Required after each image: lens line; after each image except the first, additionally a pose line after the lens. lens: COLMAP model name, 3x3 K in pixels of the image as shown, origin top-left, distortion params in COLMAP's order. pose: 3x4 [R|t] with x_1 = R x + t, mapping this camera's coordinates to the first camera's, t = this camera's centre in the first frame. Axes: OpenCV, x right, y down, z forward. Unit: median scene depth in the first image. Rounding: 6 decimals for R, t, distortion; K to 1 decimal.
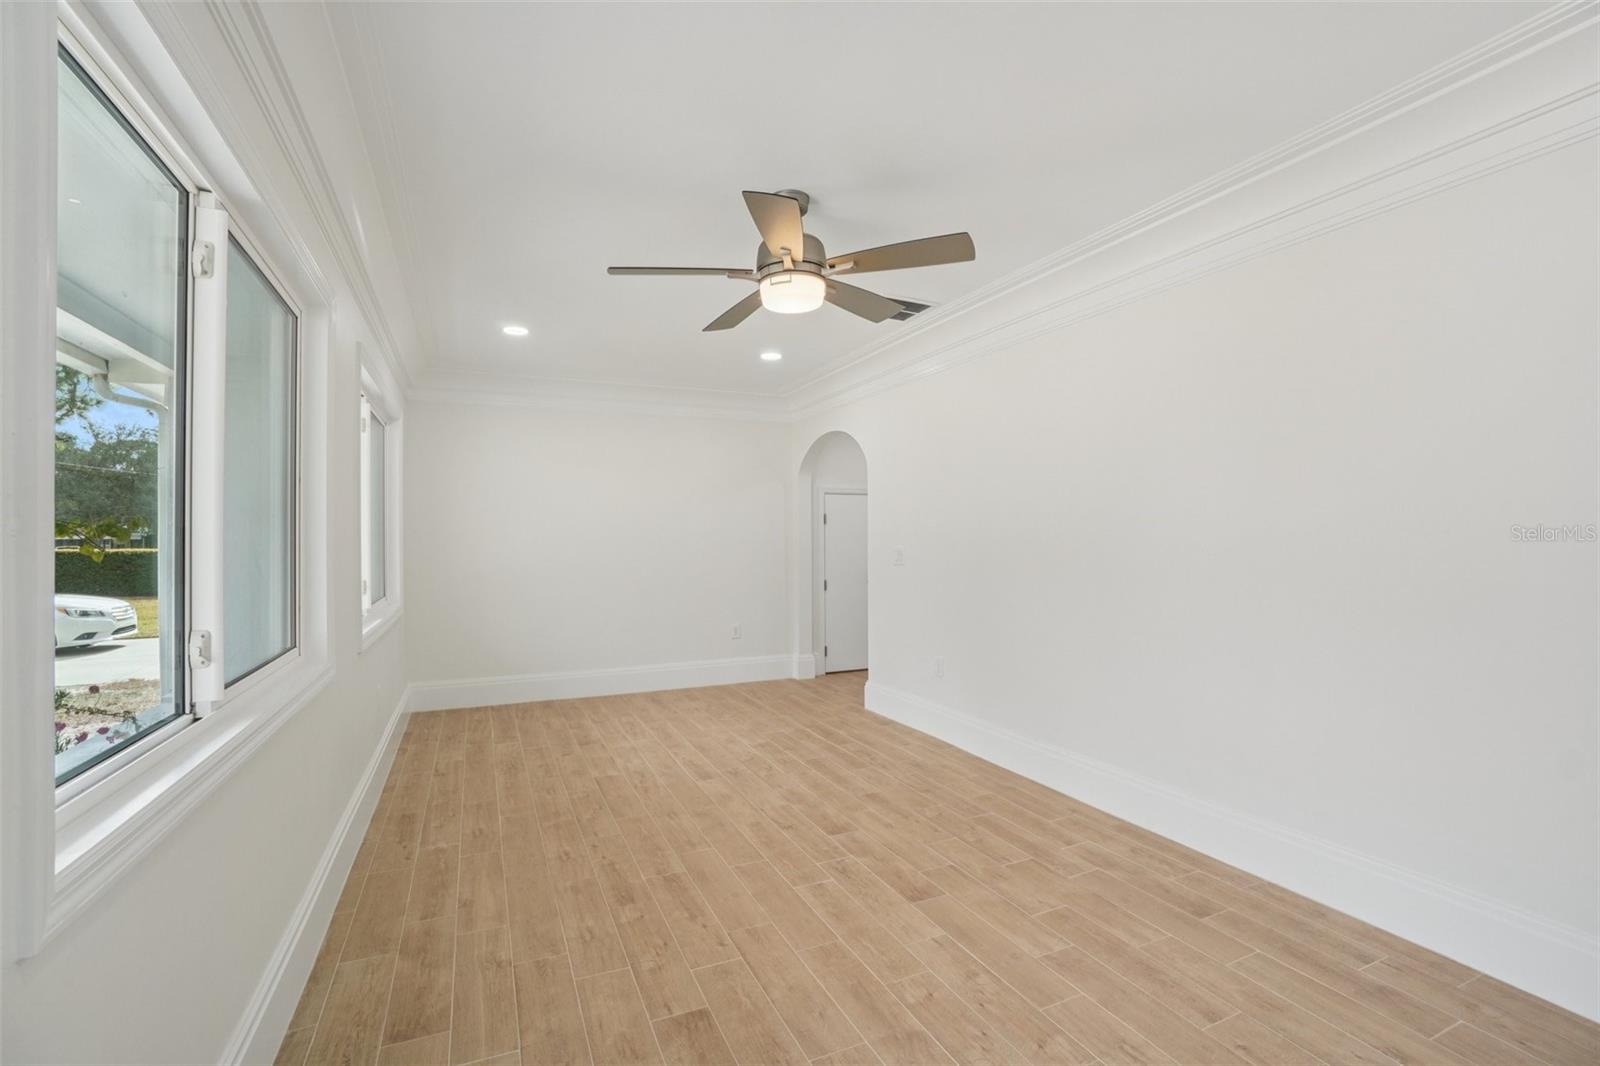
lens RADIAL K [[713.5, 0, 824.6], [0, 713.5, 528.0], [0, 0, 1]] dist [-0.035076, 0.014069]
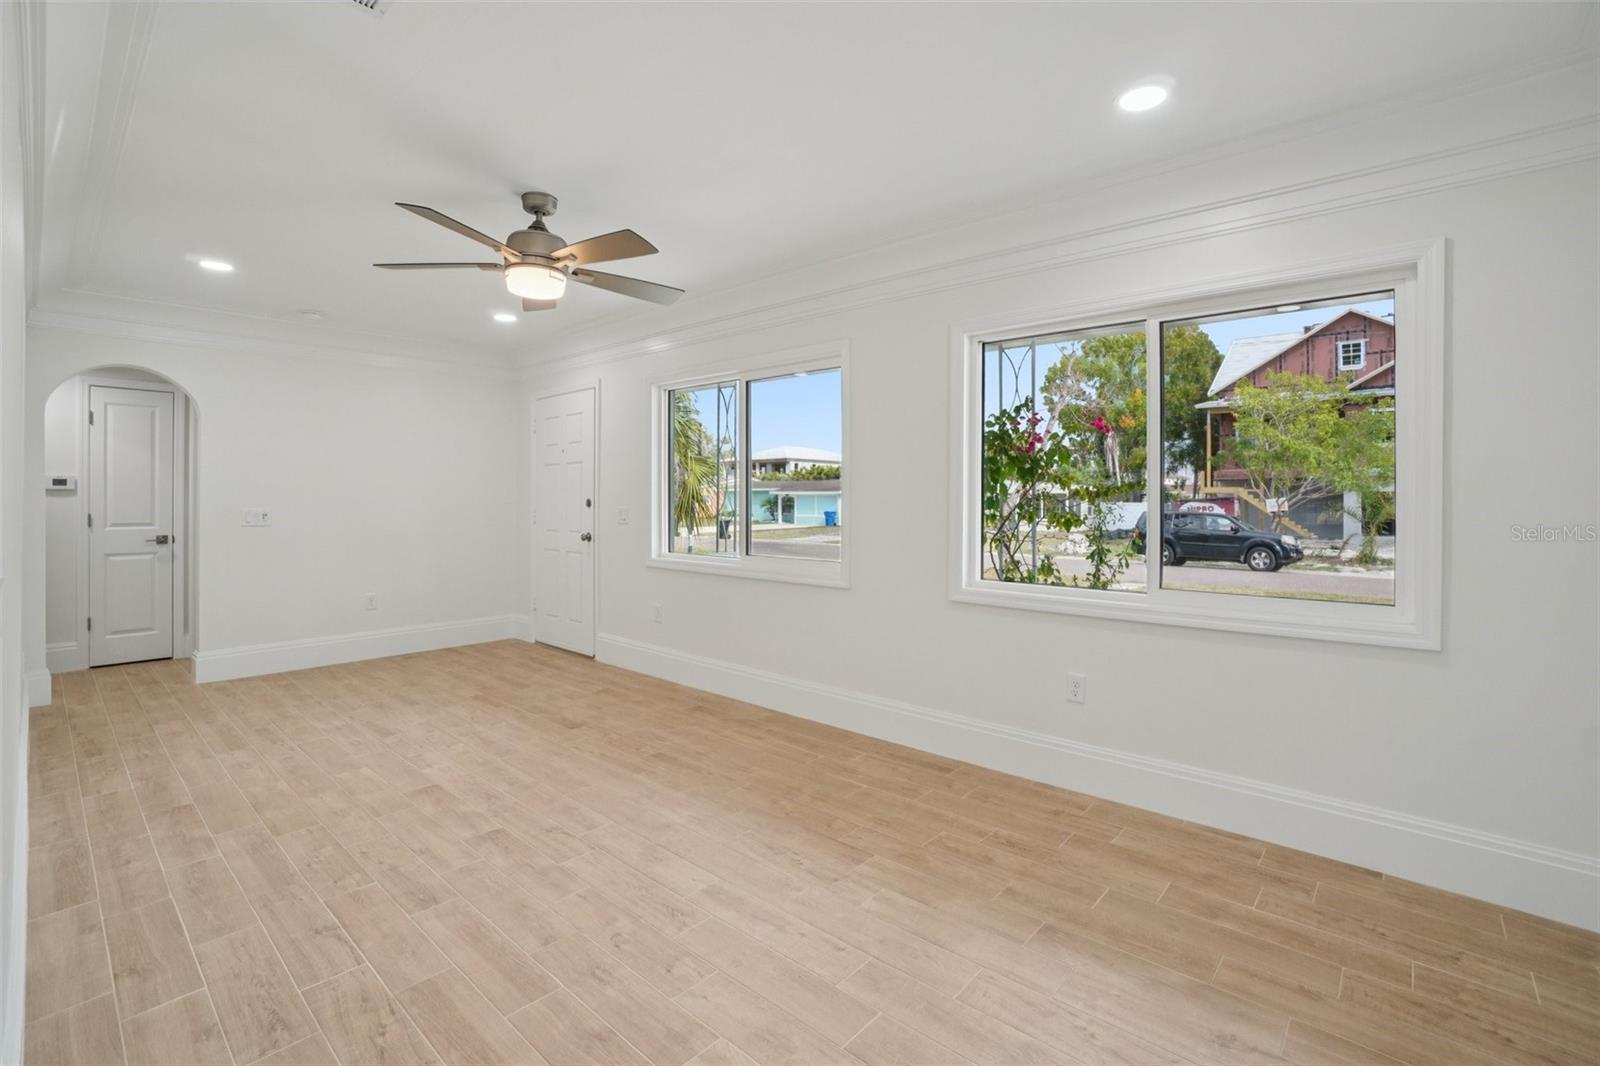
lens RADIAL K [[713.5, 0, 813.8], [0, 713.5, 508.6], [0, 0, 1]] dist [-0.035076, 0.014069]
pose [[-0.922201, 0.010252, -0.386576, -0.018127], [0.011381, 0.999935, -0.000632, 0.027471], [0.386544, -0.004982, -0.922257, 2.106606]]
